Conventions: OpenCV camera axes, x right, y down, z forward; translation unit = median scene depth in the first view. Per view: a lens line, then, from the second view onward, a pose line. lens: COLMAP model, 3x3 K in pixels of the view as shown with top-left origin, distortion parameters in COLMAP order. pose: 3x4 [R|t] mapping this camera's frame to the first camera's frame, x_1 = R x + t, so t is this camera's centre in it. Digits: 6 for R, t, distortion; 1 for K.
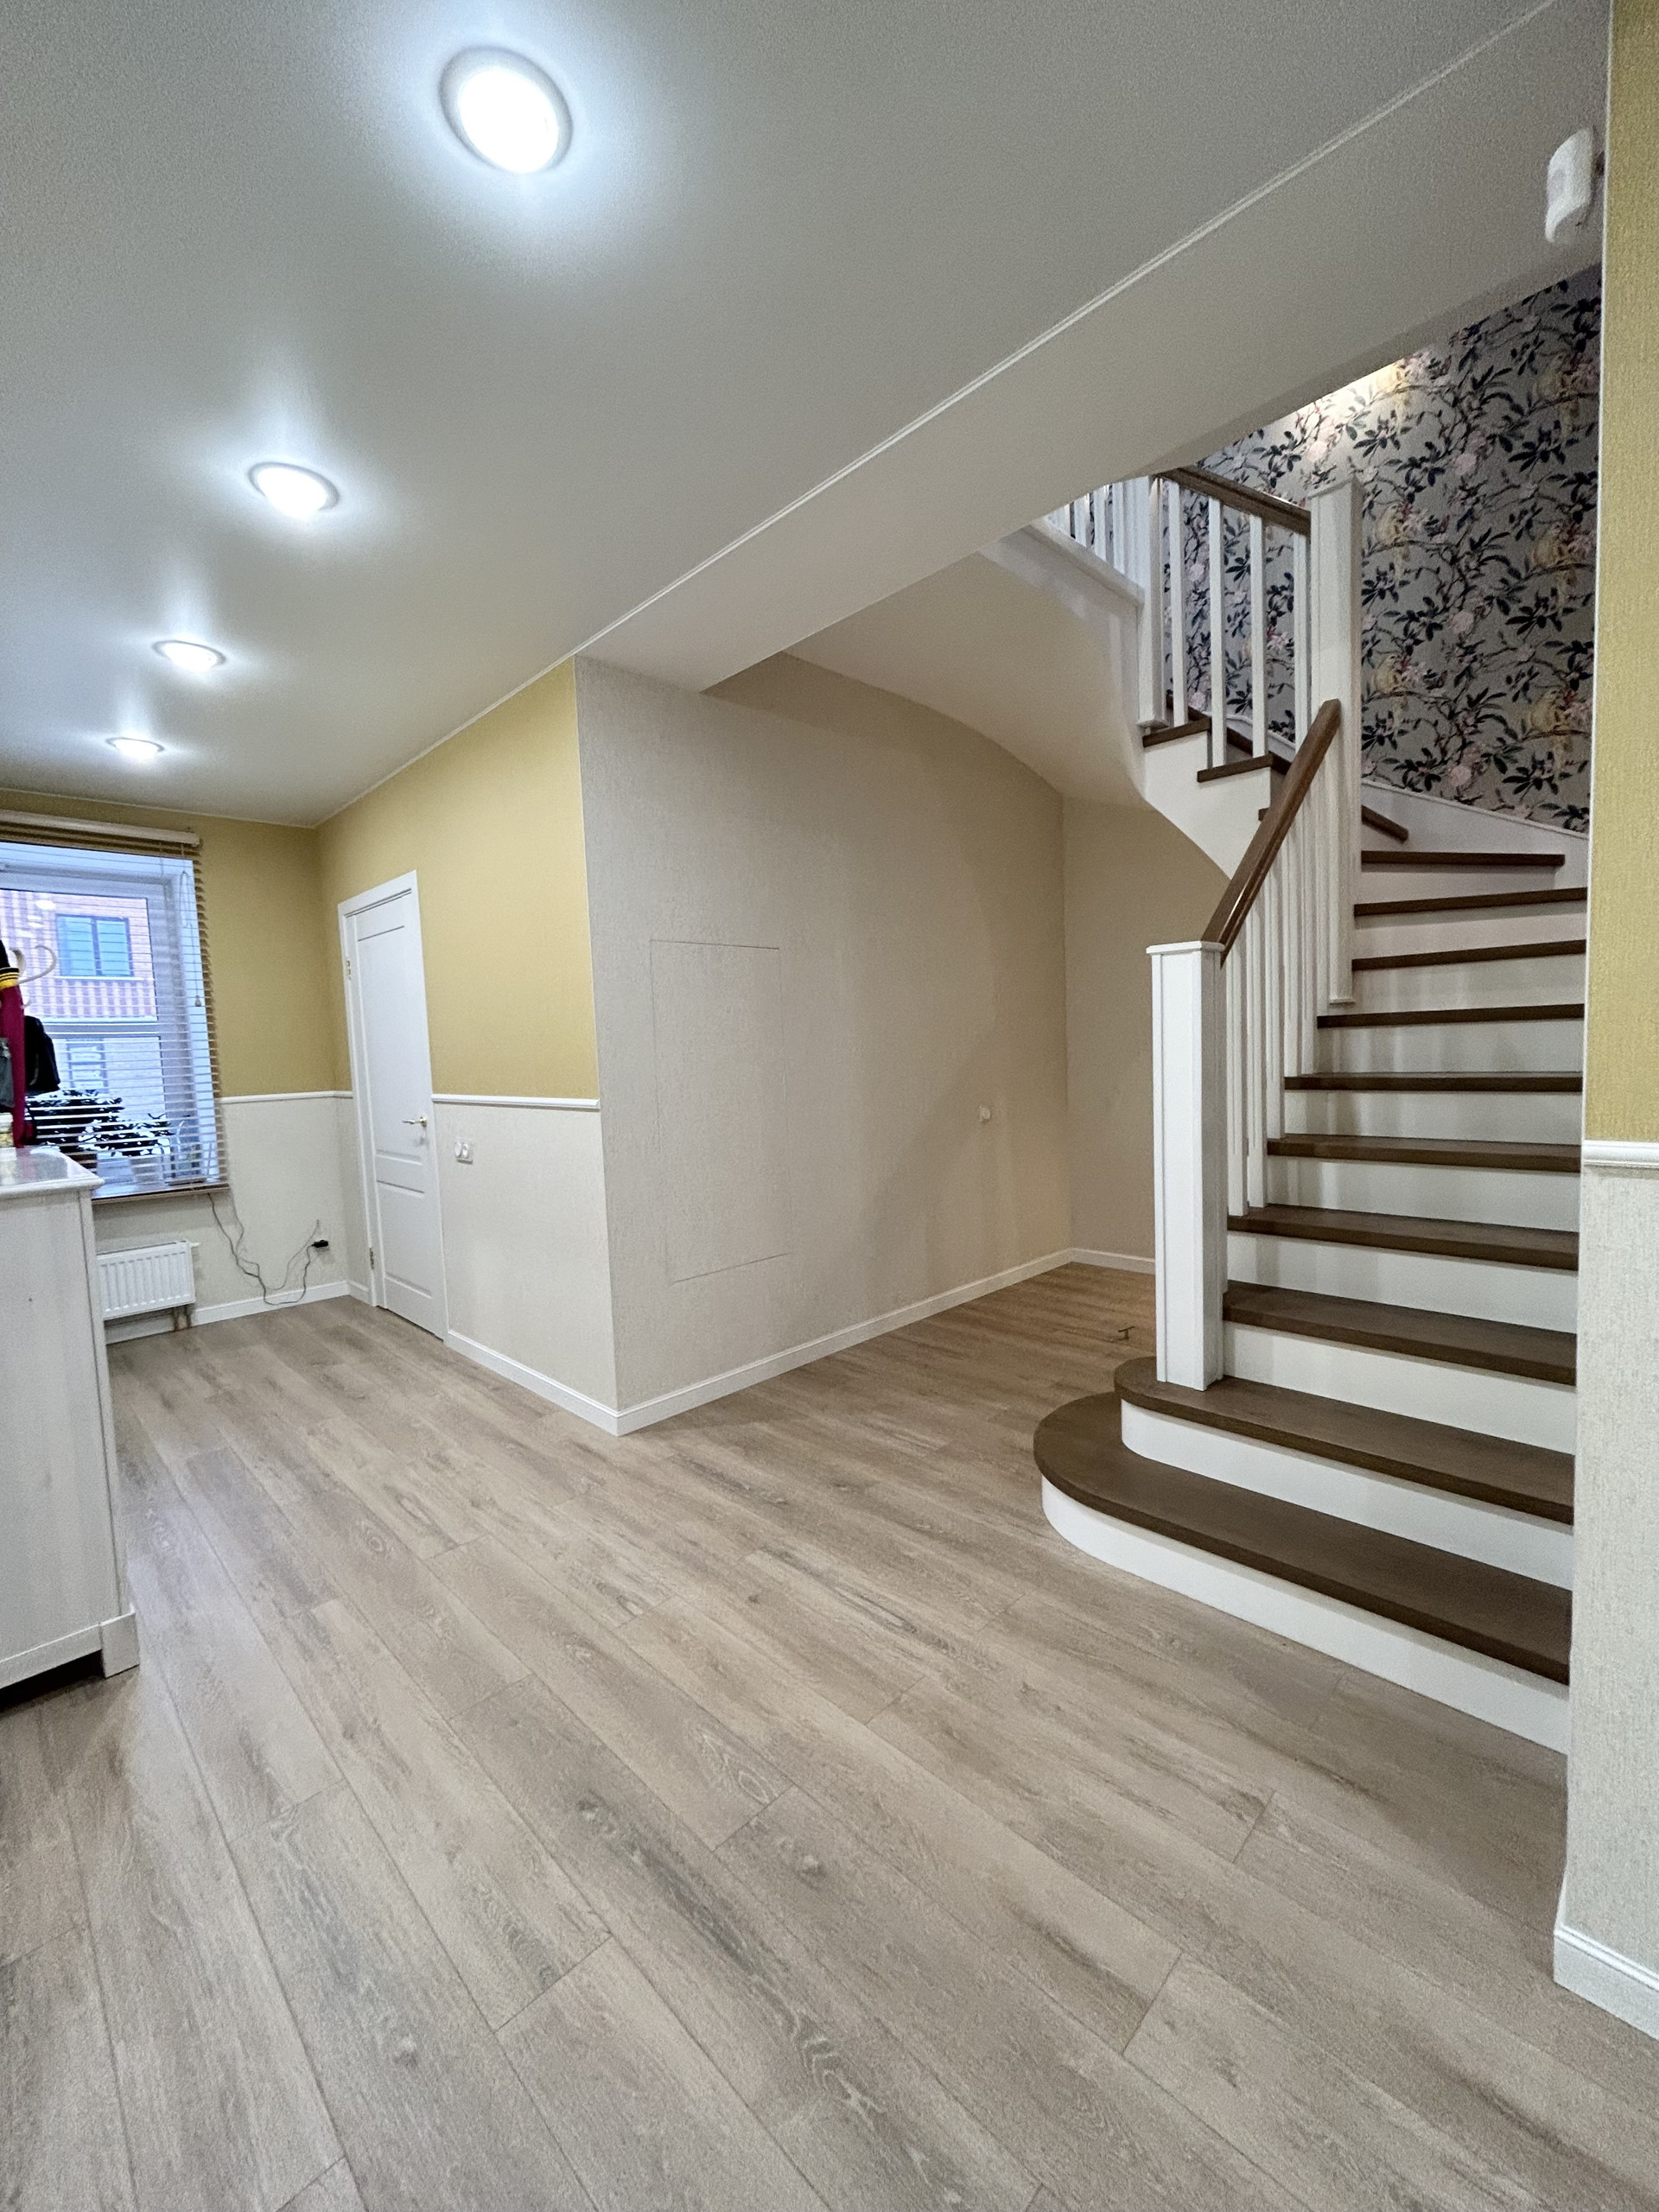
lens RADIAL K [[900.9, 0, 831.7], [0, 900.9, 1107.3], [0, 0, 1]] dist [-0.003665, 0.002464]
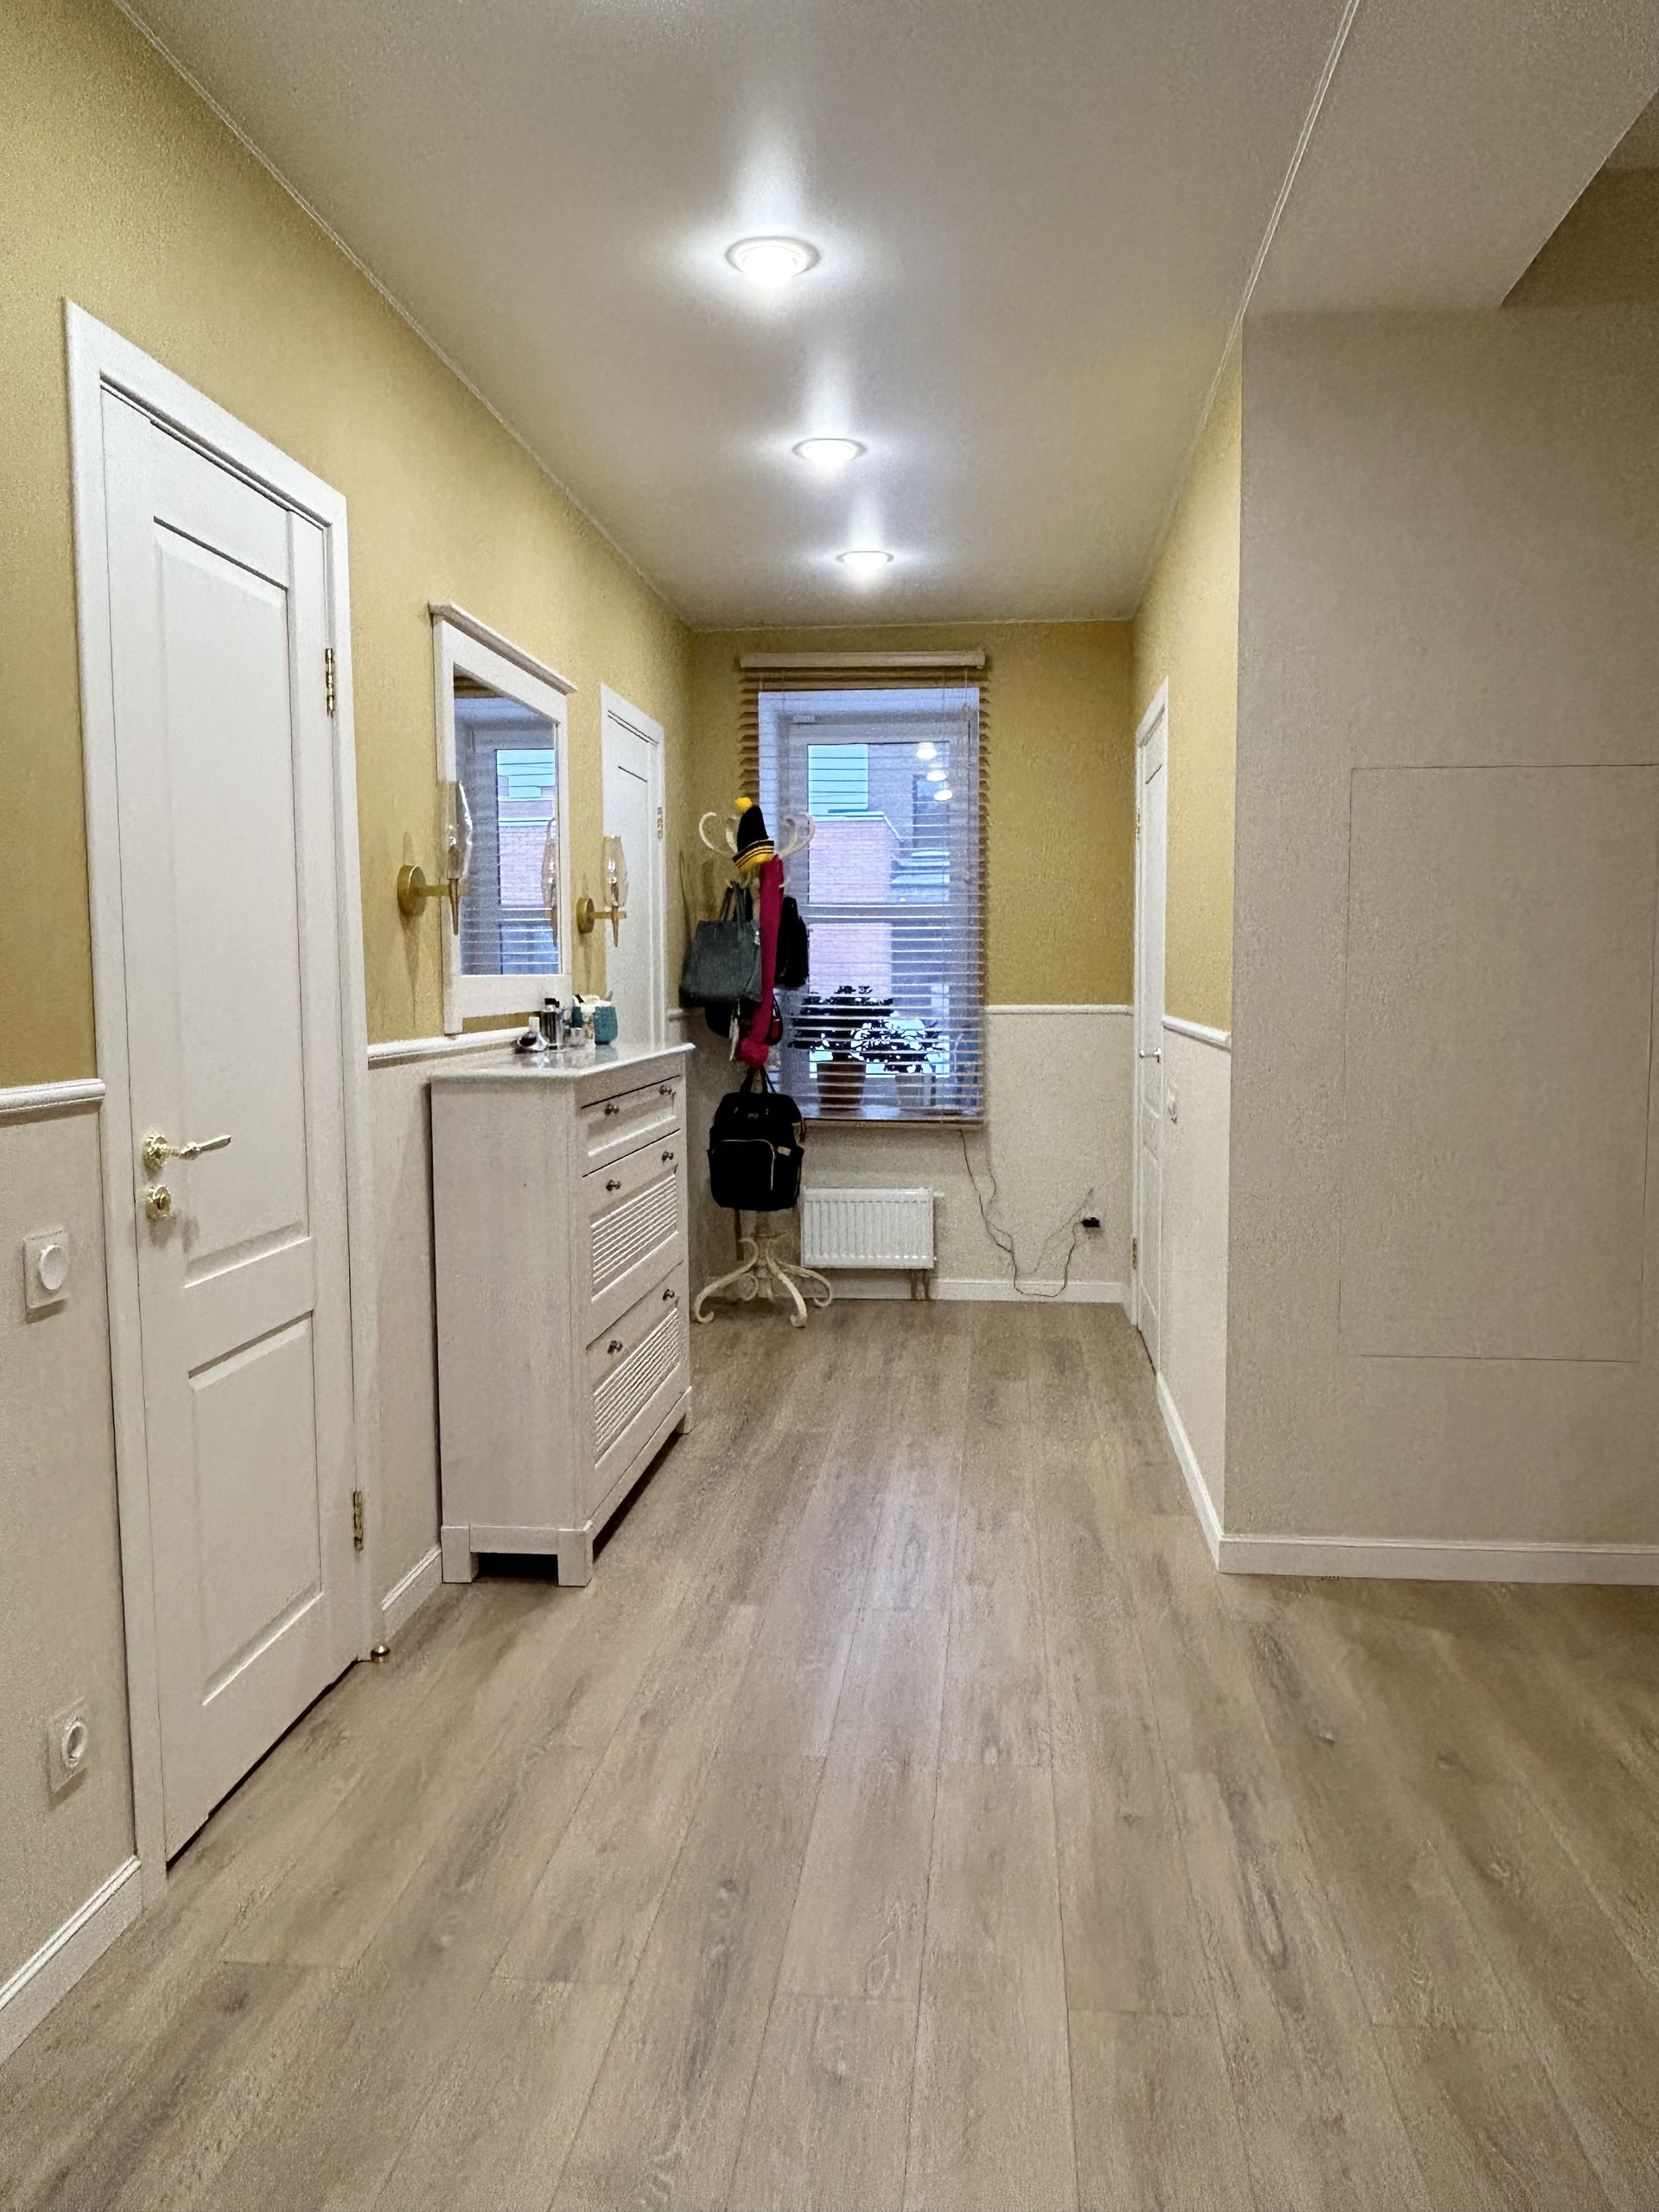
lens RADIAL K [[1623.2, 0, 824.7], [0, 1623.2, 1117.9], [0, 0, 1]] dist [-0.003339, -0.010191]
pose [[0.630142, 0.106368, -0.769160, 0.406420], [-0.076339, 0.994261, 0.074955, -0.011350], [0.772718, 0.011485, 0.634646, 0.065940]]
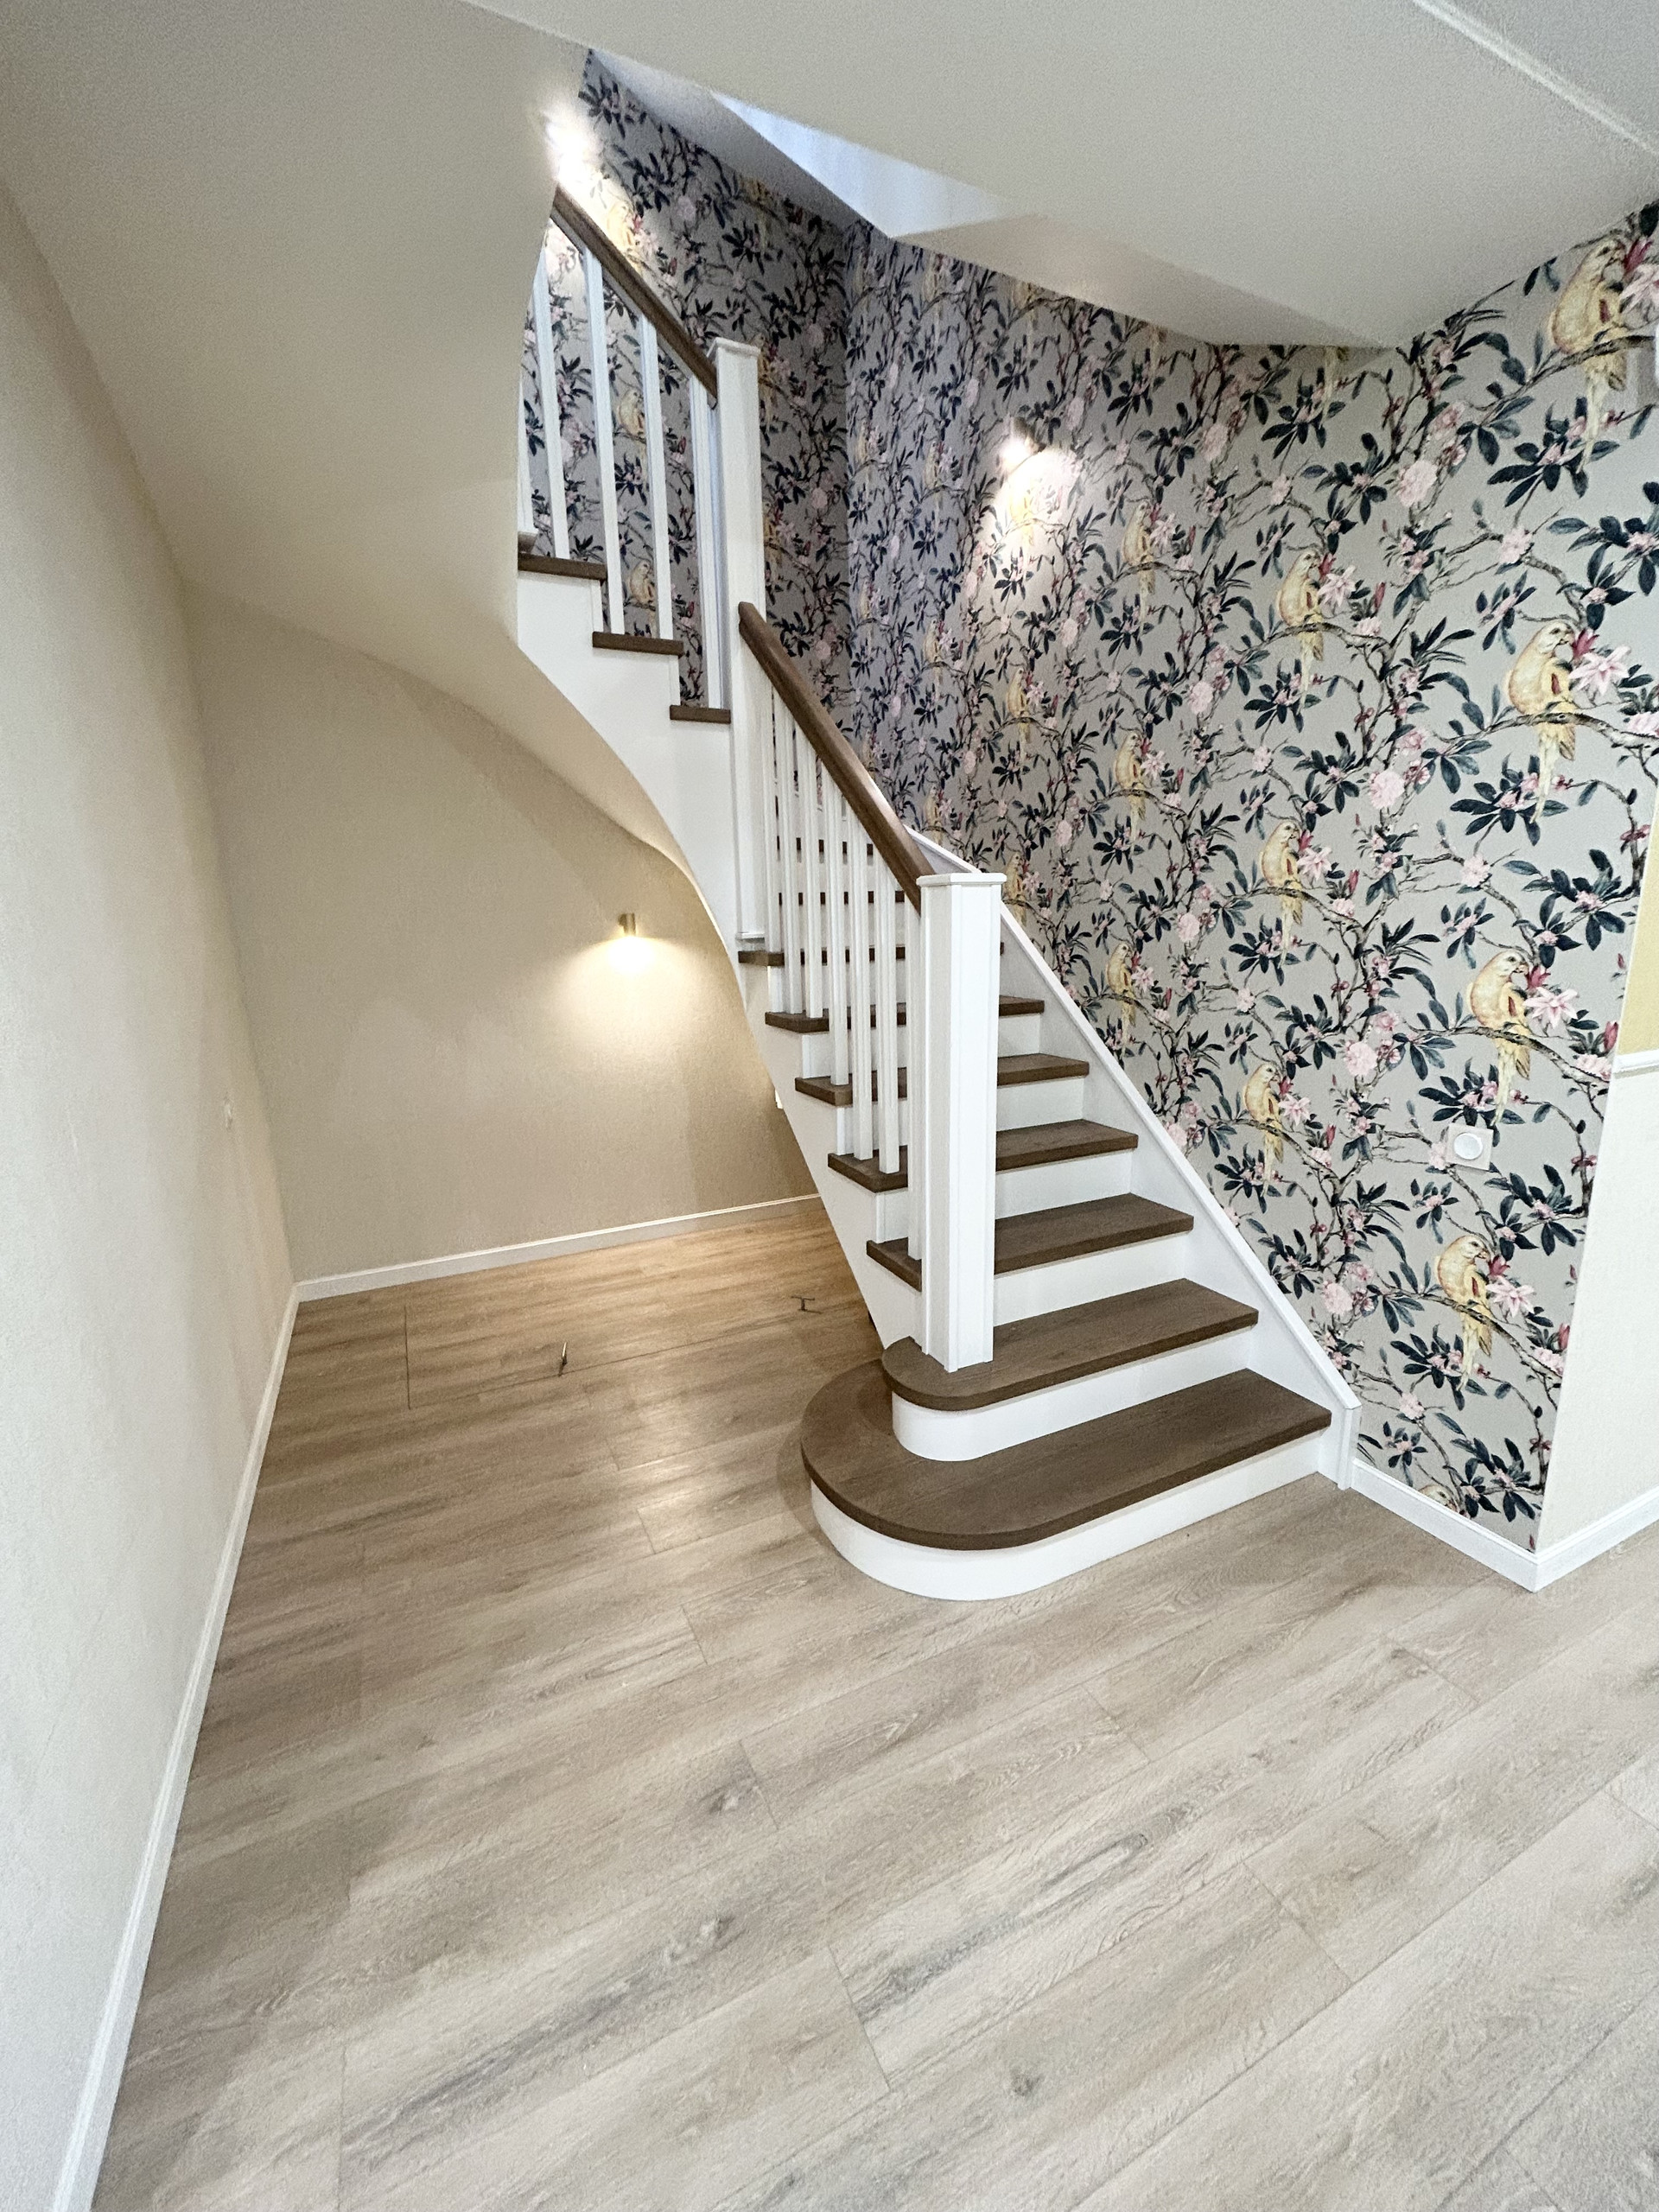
lens RADIAL K [[900.9, 0, 831.7], [0, 900.9, 1107.3], [0, 0, 1]] dist [-0.003665, 0.002464]
pose [[0.325774, -0.166968, 0.930587, -0.348849], [0.080775, 0.985599, 0.148561, -0.073521], [-0.941991, 0.026771, 0.334570, 0.611893]]
